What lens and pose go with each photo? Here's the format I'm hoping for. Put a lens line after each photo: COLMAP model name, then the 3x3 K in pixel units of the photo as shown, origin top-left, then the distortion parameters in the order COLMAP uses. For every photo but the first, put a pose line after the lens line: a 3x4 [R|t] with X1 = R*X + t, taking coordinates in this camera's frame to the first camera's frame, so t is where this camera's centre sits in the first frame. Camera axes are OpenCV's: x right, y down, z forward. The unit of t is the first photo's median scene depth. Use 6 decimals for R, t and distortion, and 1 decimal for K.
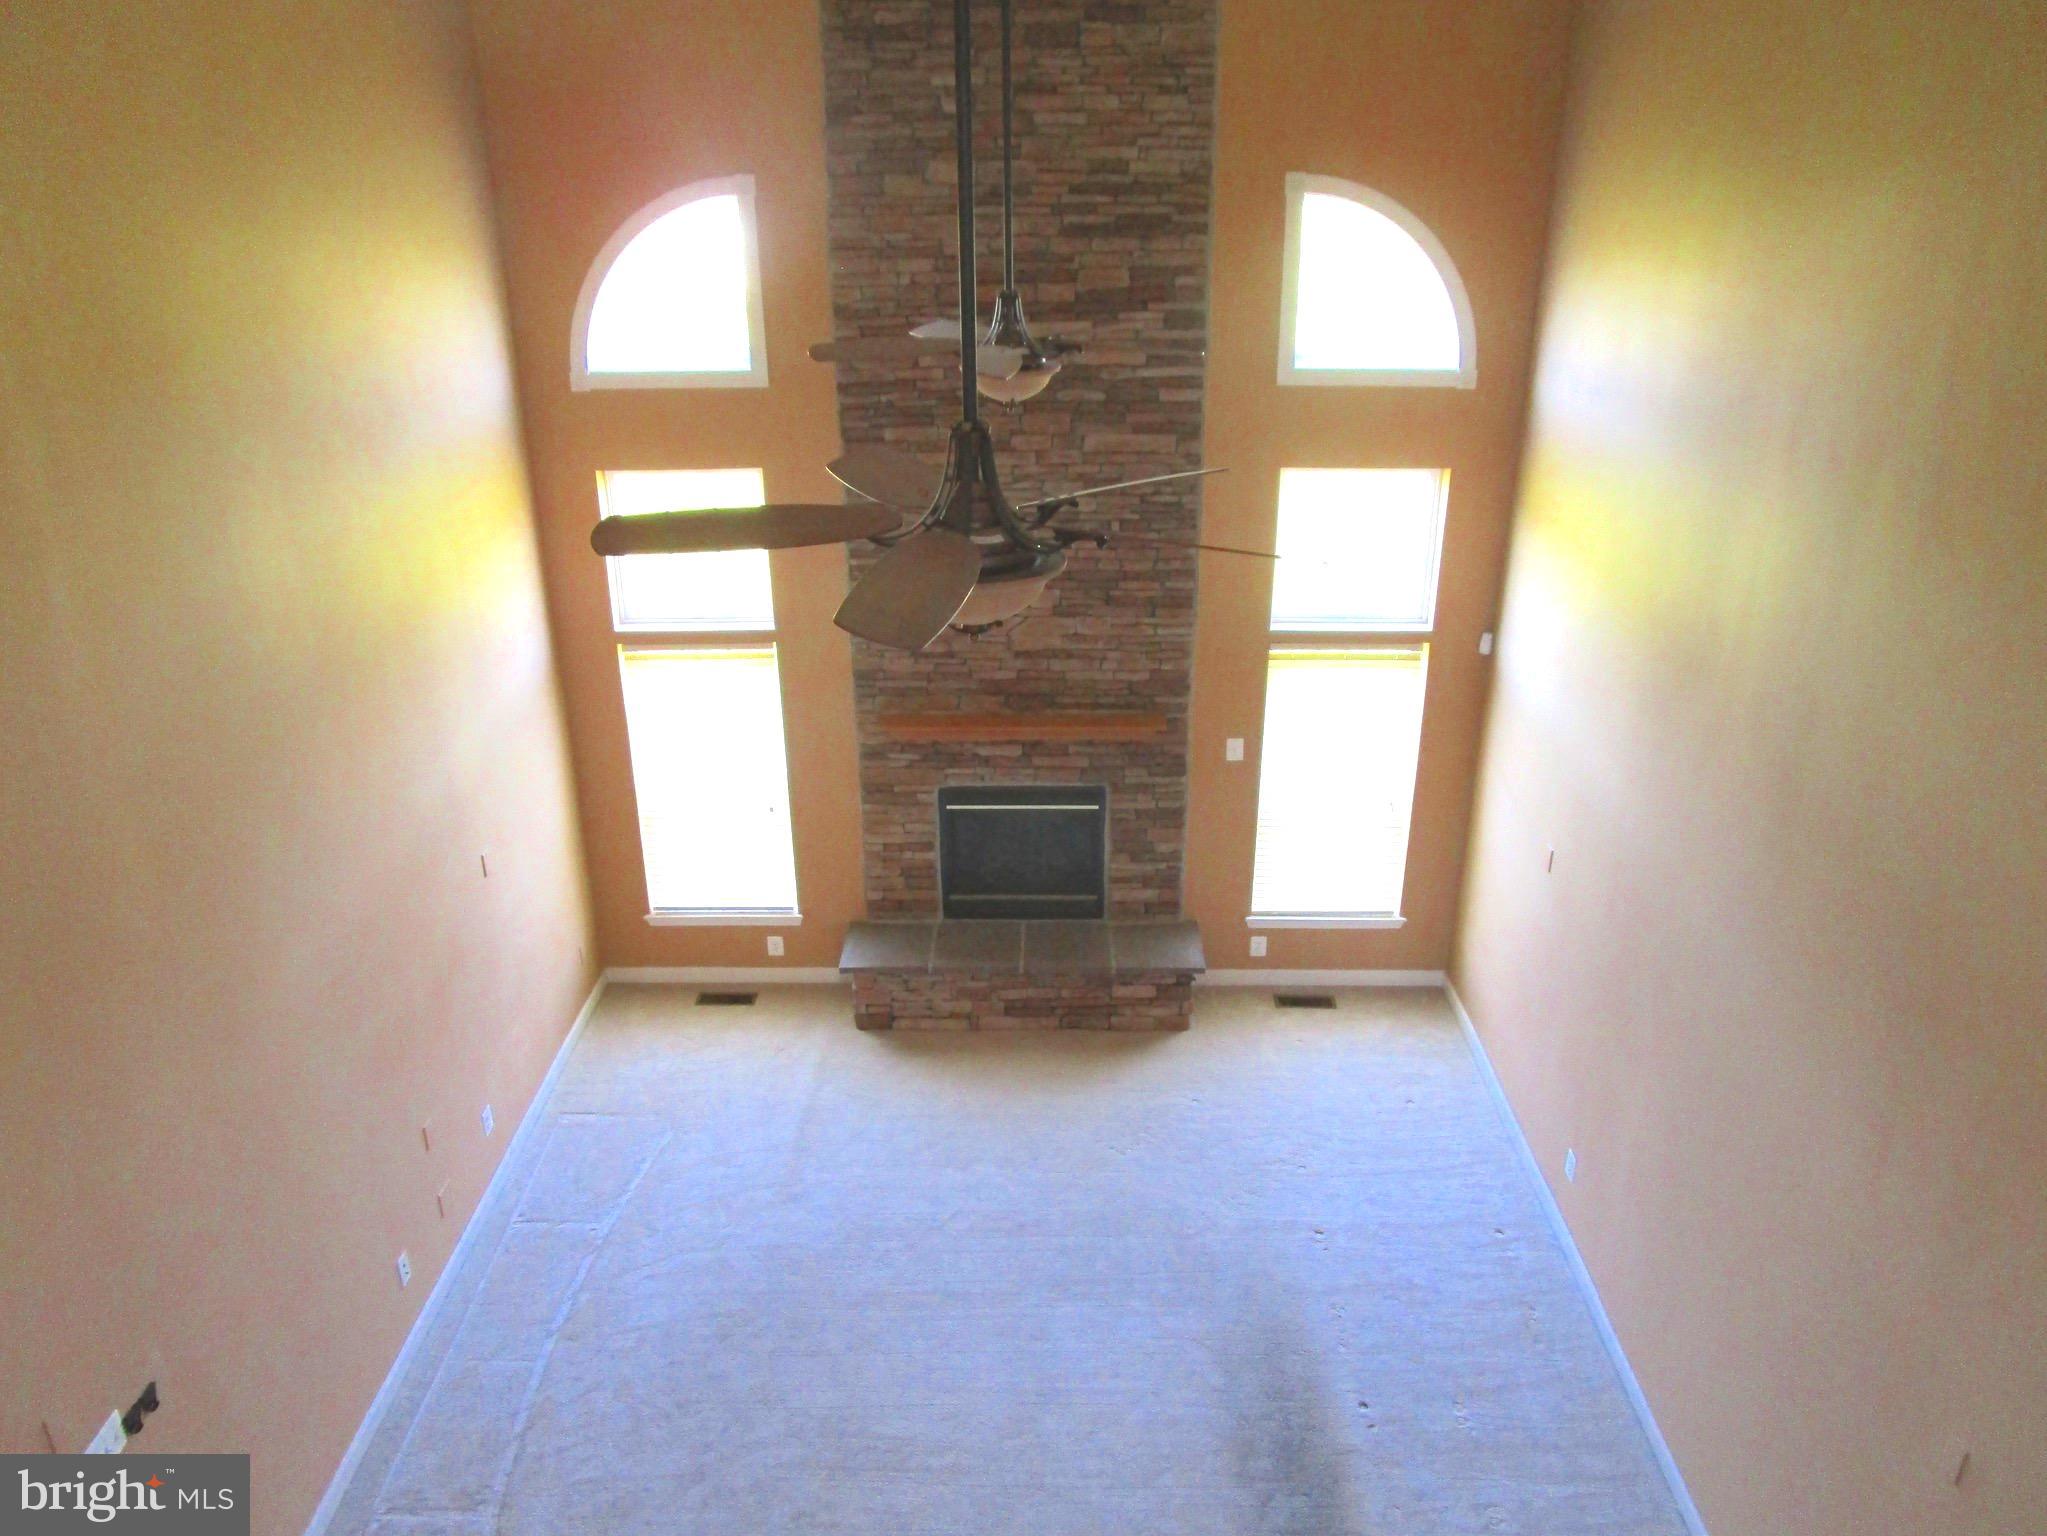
lens RADIAL K [[1447.6, 0, 1023.5], [0, 1447.6, 768.0], [0, 0, 1]] dist [-0.007434, -0.001763]
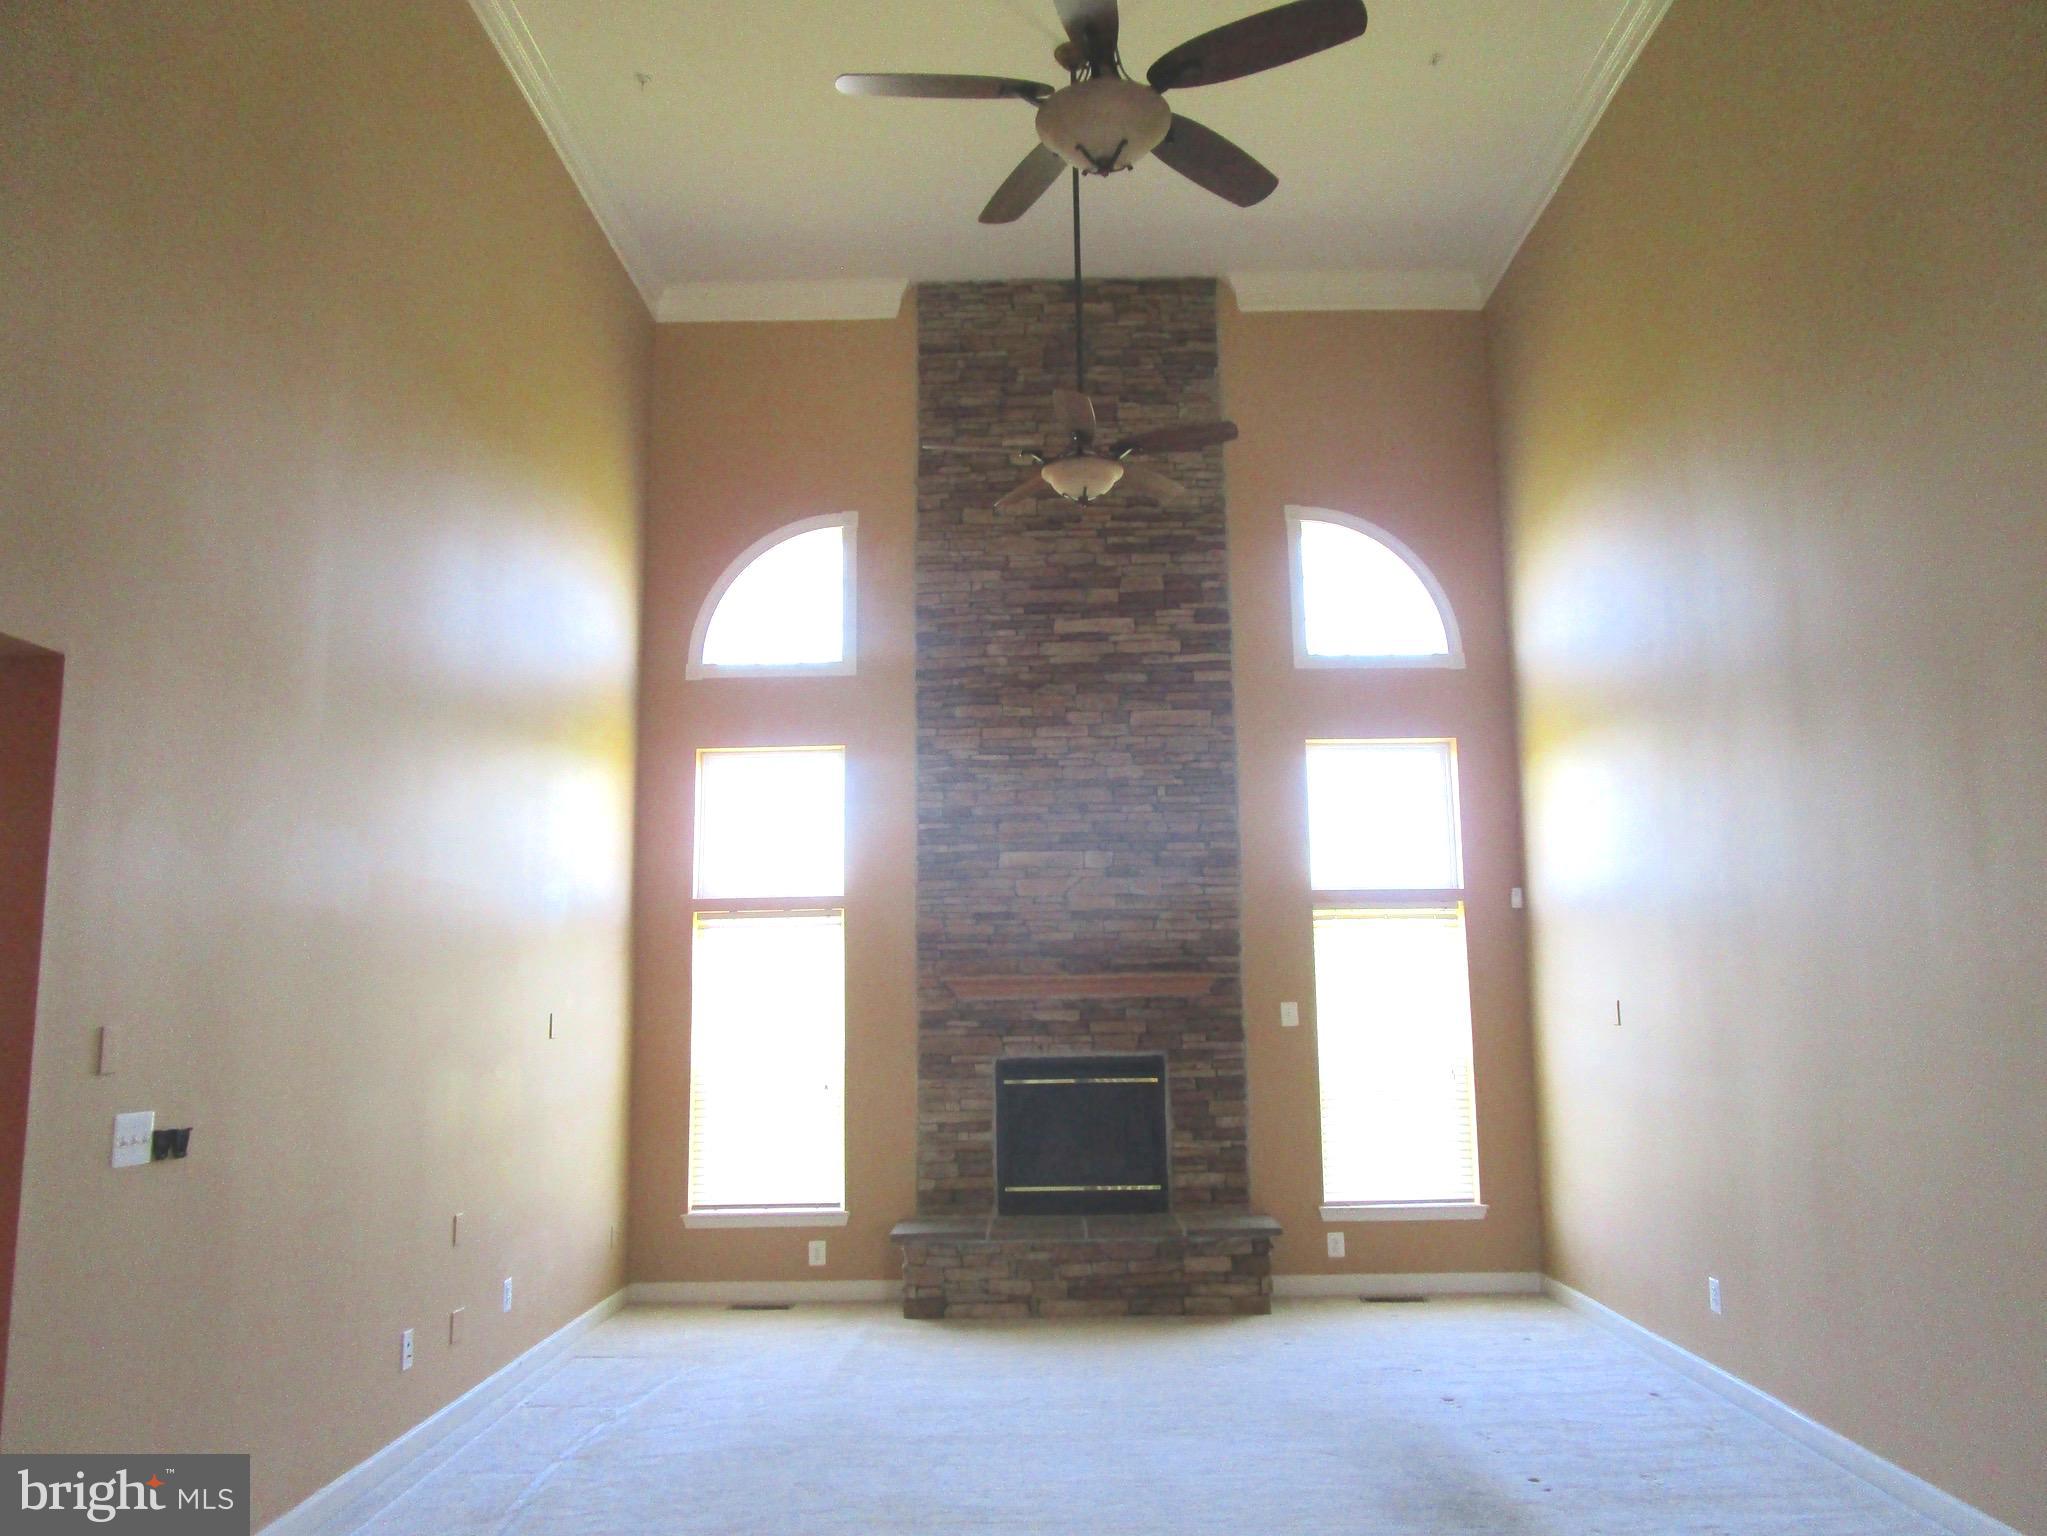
lens RADIAL K [[1447.6, 0, 1023.5], [0, 1447.6, 768.0], [0, 0, 1]] dist [-0.007434, -0.001763]
pose [[0.999968, -0.006759, 0.004336, -0.044997], [0.008029, 0.848754, -0.528726, 0.388675], [-0.000106, 0.528744, 0.848781, 0.051881]]
